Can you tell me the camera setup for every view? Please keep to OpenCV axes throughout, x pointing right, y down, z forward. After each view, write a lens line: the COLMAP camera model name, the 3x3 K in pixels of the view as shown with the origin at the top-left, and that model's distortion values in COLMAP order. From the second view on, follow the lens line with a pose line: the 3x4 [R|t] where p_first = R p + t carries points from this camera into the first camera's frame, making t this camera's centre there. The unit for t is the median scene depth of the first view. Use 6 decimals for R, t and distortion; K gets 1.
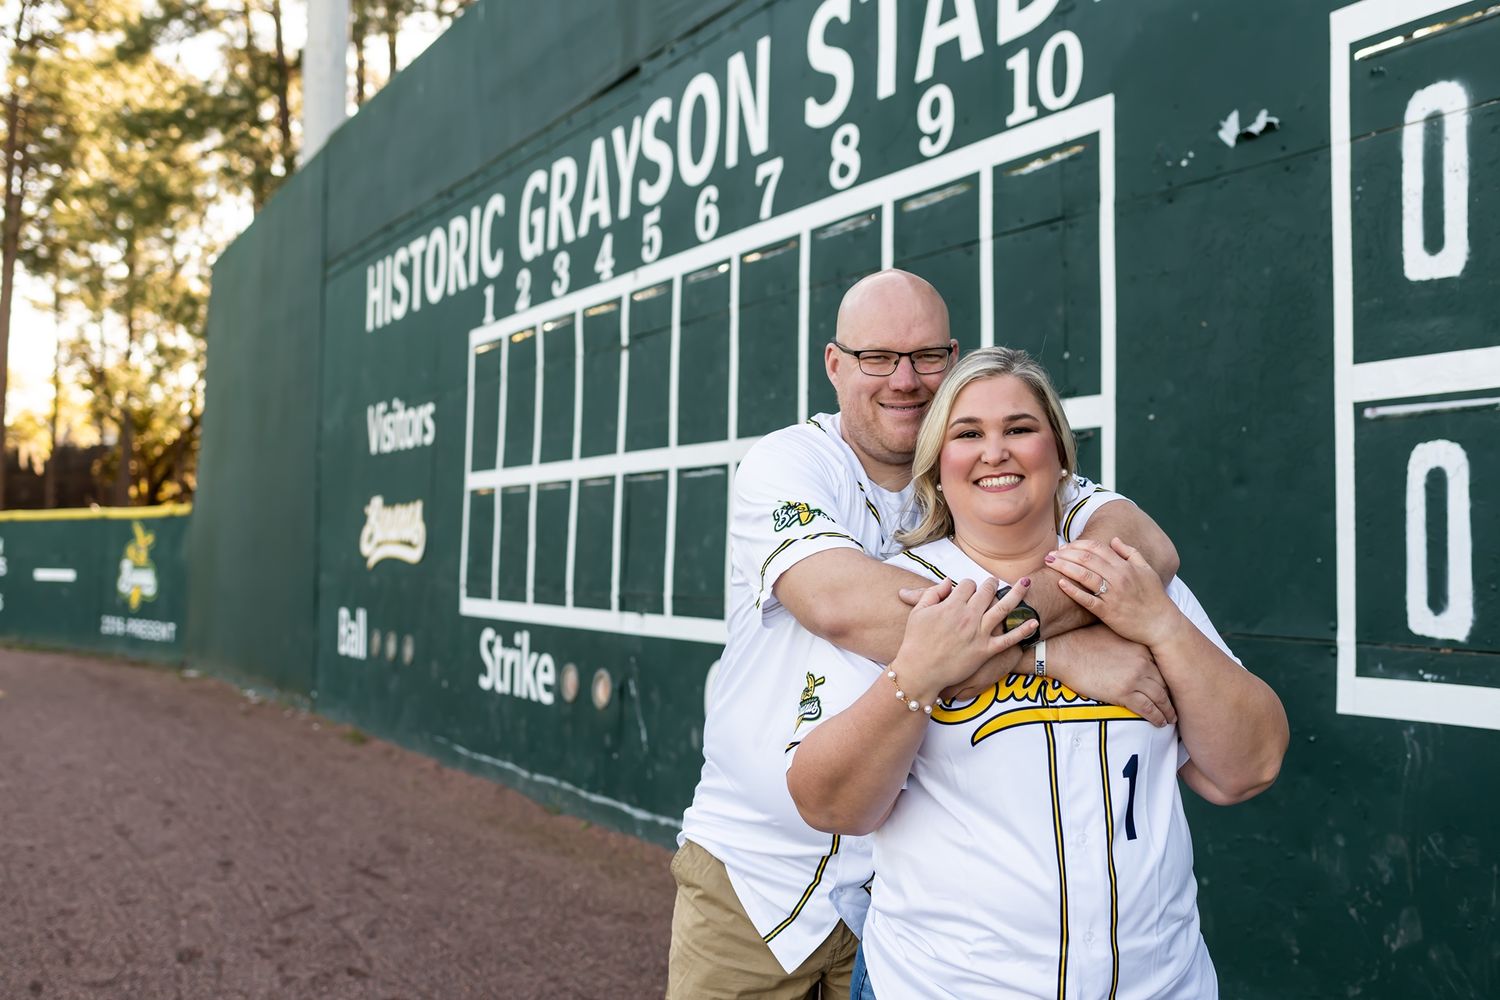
lens RADIAL K [[1416.5, 0, 754.4], [0, 1416.5, 514.8], [0, 0, 1]] dist [0.012344, -0.001058]
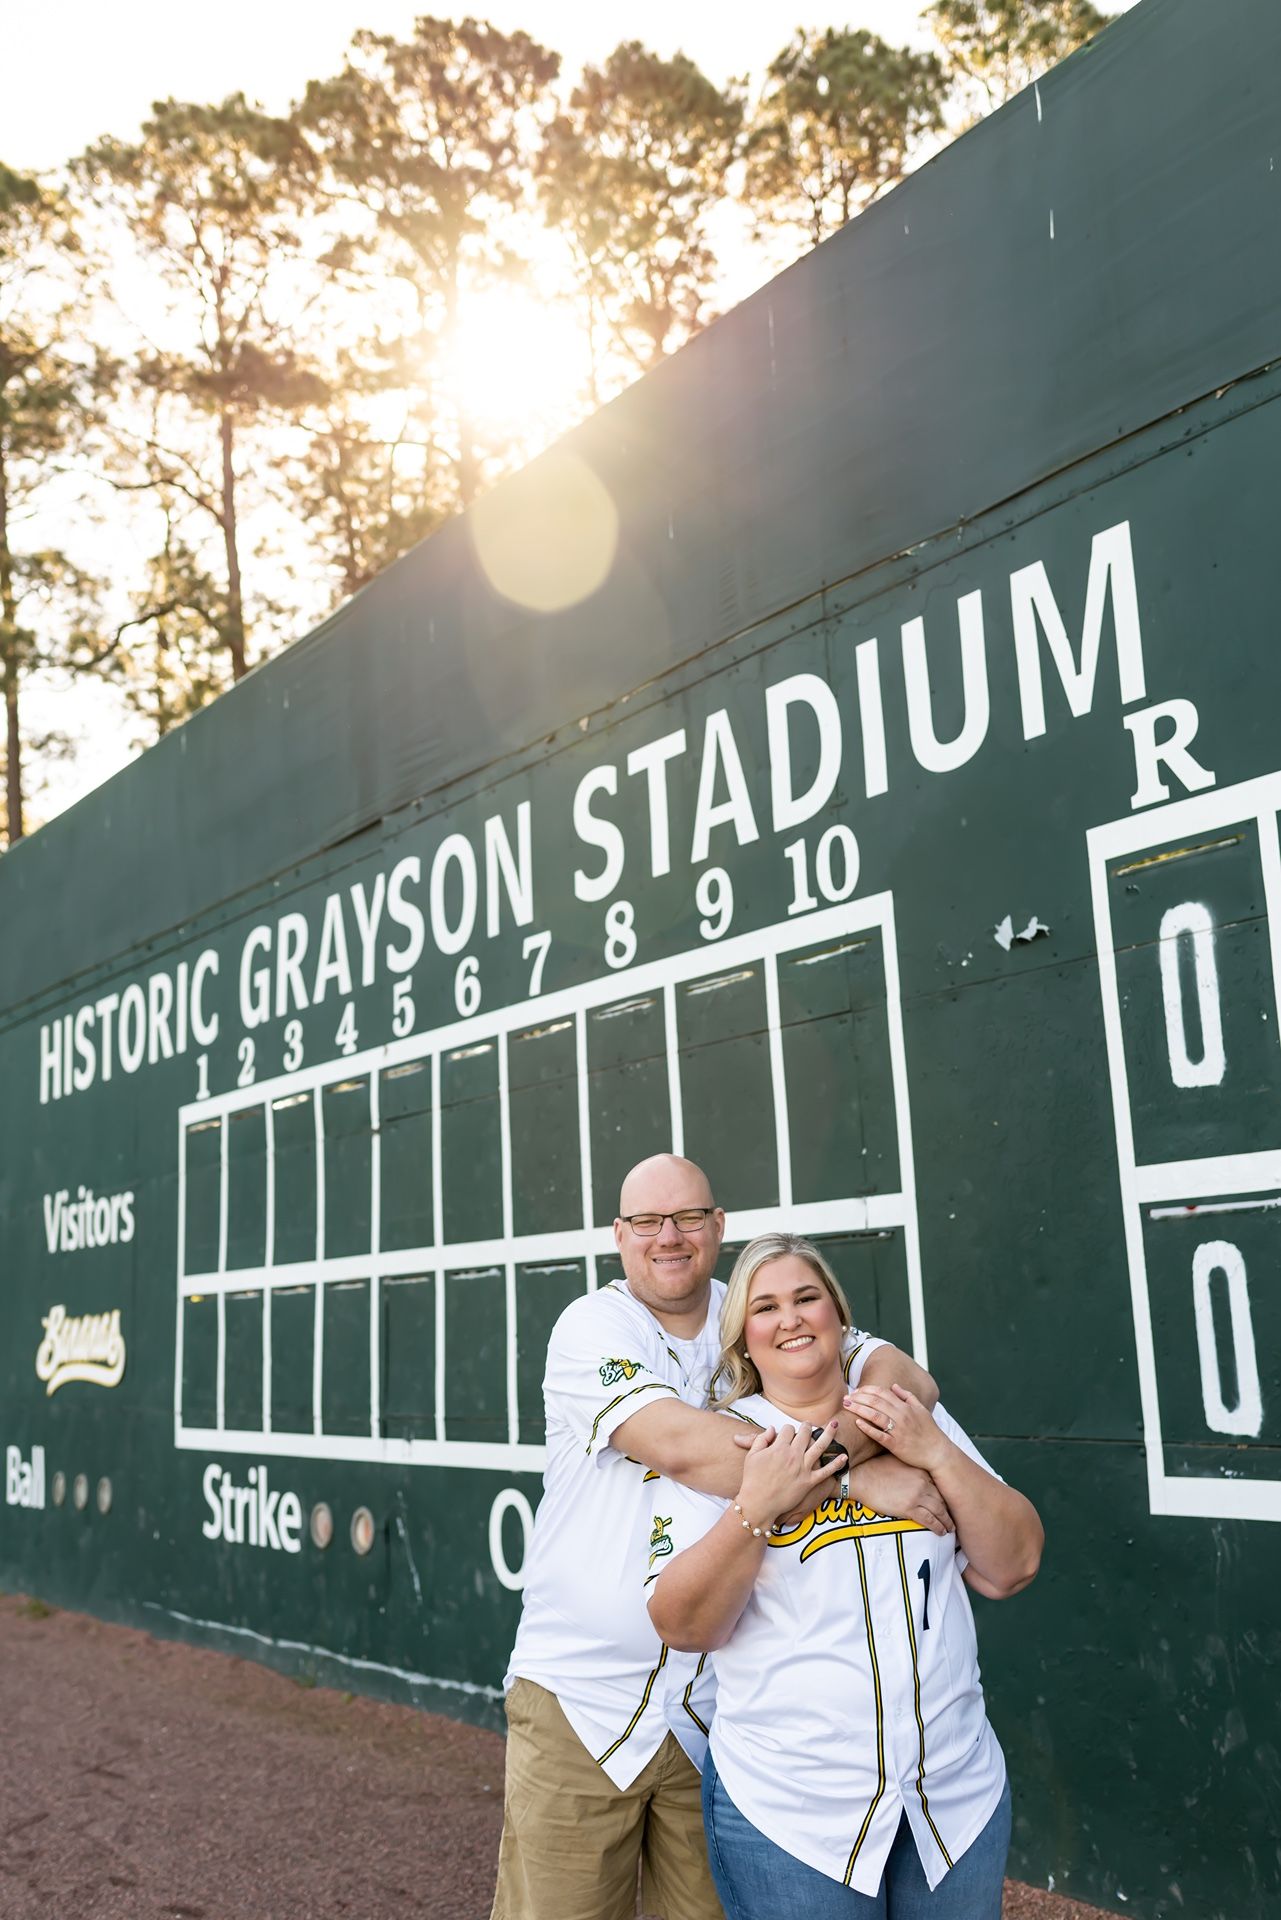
lens RADIAL K [[1813.1, 0, 631.0], [0, 1813.1, 1034.5], [0, 0, 1]] dist [0.012344, -0.001058]
pose [[0.995918, -0.042089, 0.079847, -0.024137], [0.052272, 0.990127, -0.130064, -0.026452], [-0.073585, 0.133707, 0.988285, -0.157212]]
